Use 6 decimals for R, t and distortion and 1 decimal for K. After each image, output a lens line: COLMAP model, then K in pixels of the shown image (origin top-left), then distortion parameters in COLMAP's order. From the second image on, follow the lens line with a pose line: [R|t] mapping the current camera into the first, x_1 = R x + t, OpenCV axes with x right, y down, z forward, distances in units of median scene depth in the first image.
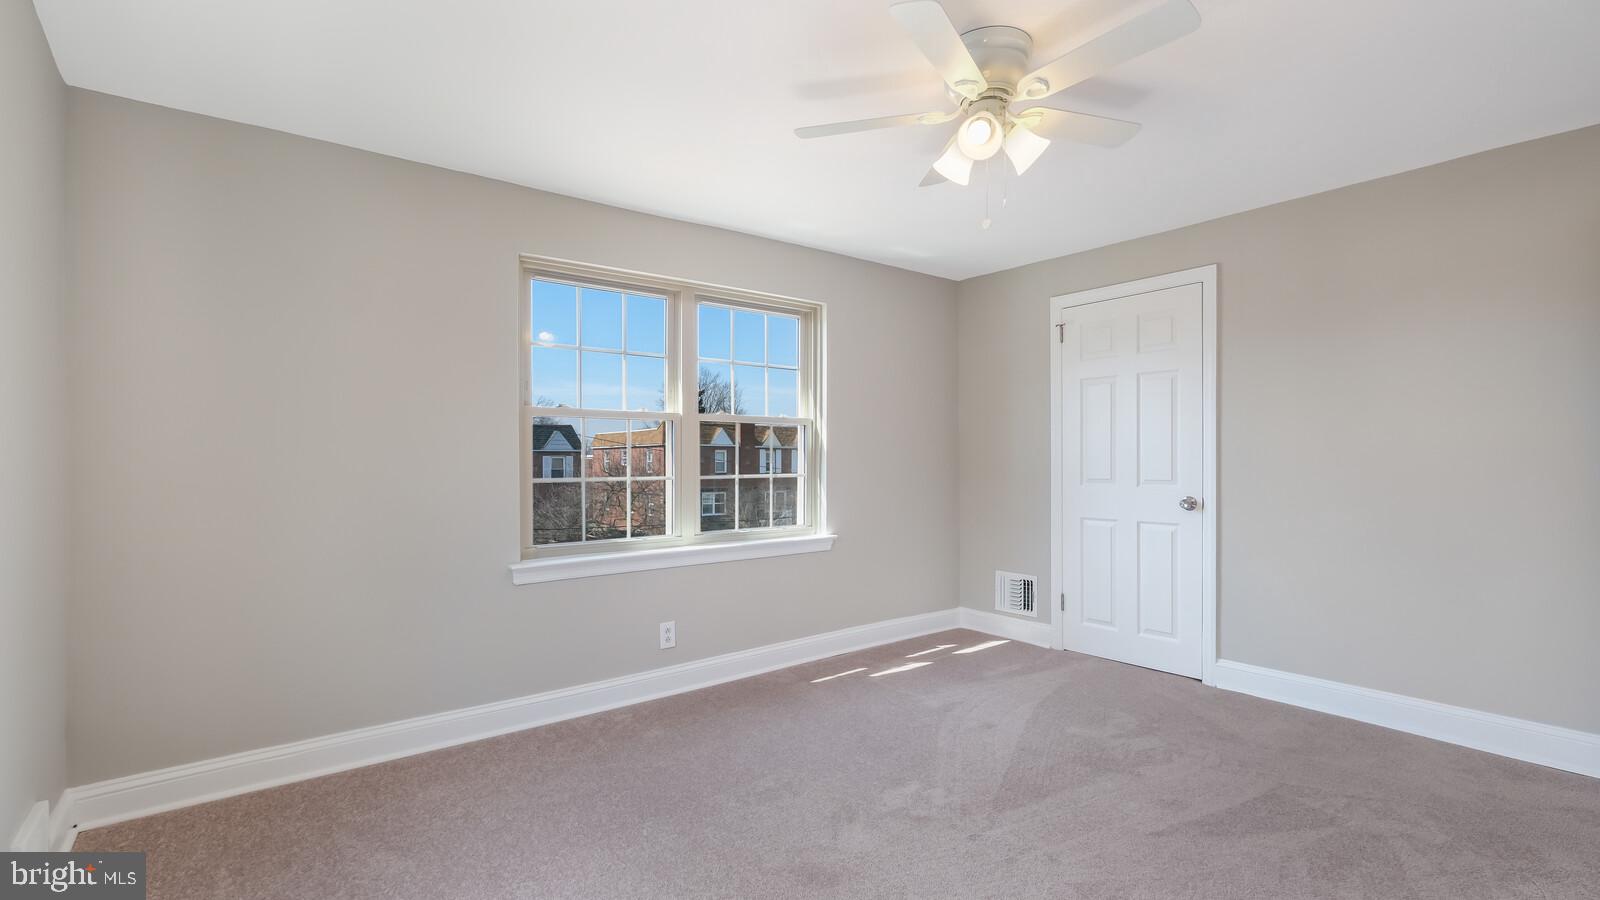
lens RADIAL K [[697.8, 0, 793.9], [0, 697.8, 454.7], [0, 0, 1]] dist [0.003088, -0.000317]
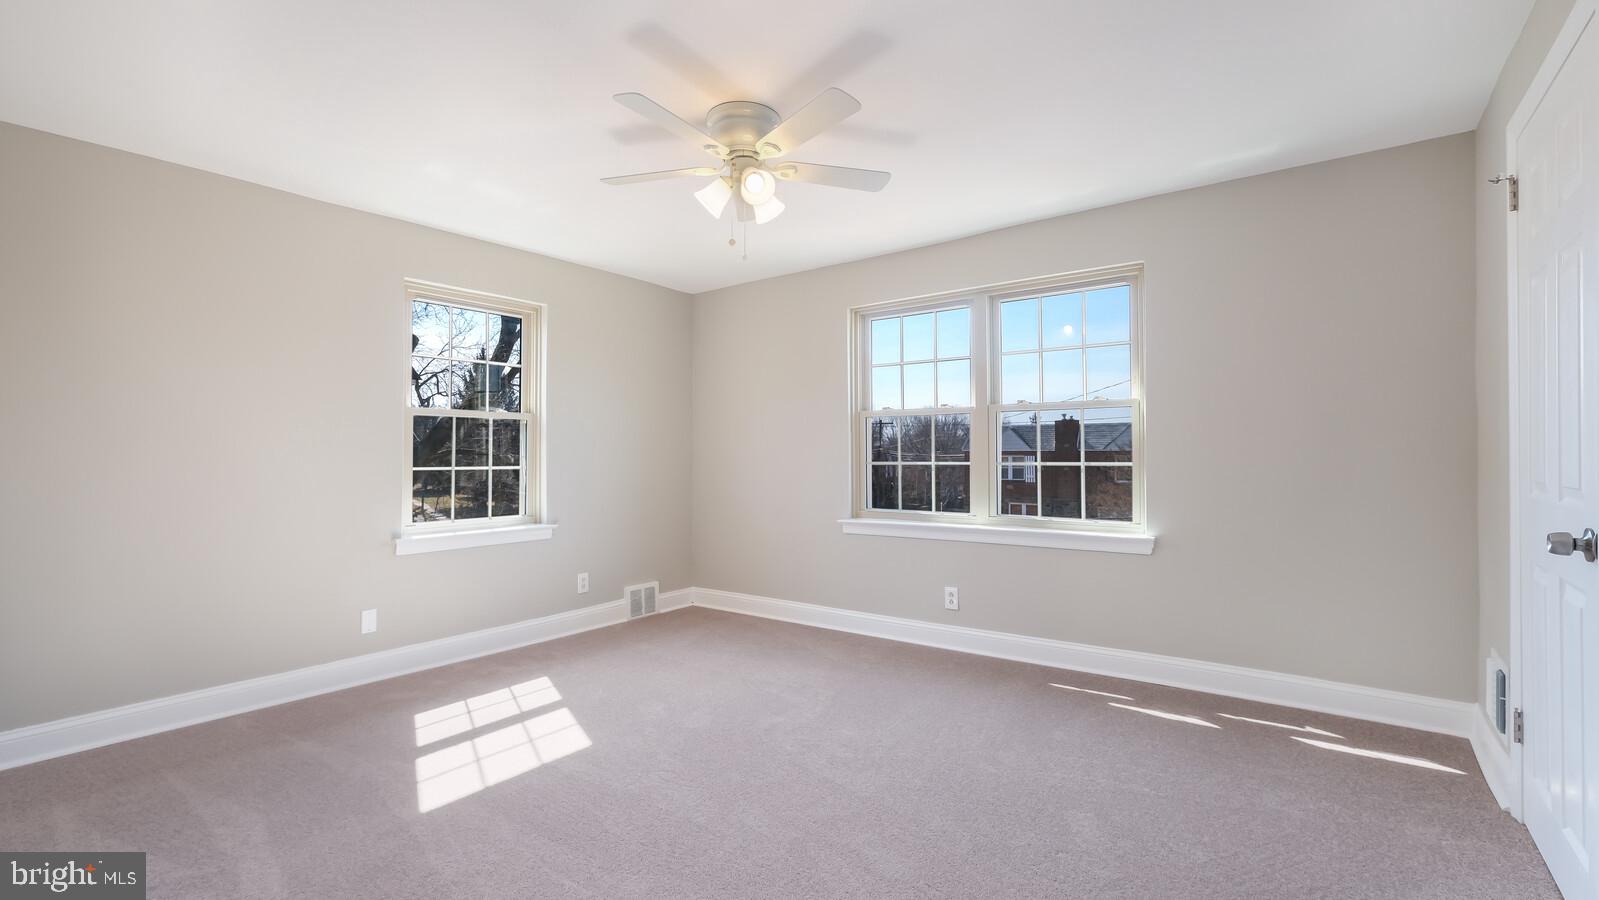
lens RADIAL K [[697.4, 0, 798.6], [0, 697.4, 446.2], [0, 0, 1]] dist [0.003088, -0.000317]
pose [[0.287857, -0.002546, -0.957670, 0.791738], [0.012936, 0.999916, 0.001230, 0.000853], [0.957586, -0.012742, 0.287866, 0.393628]]
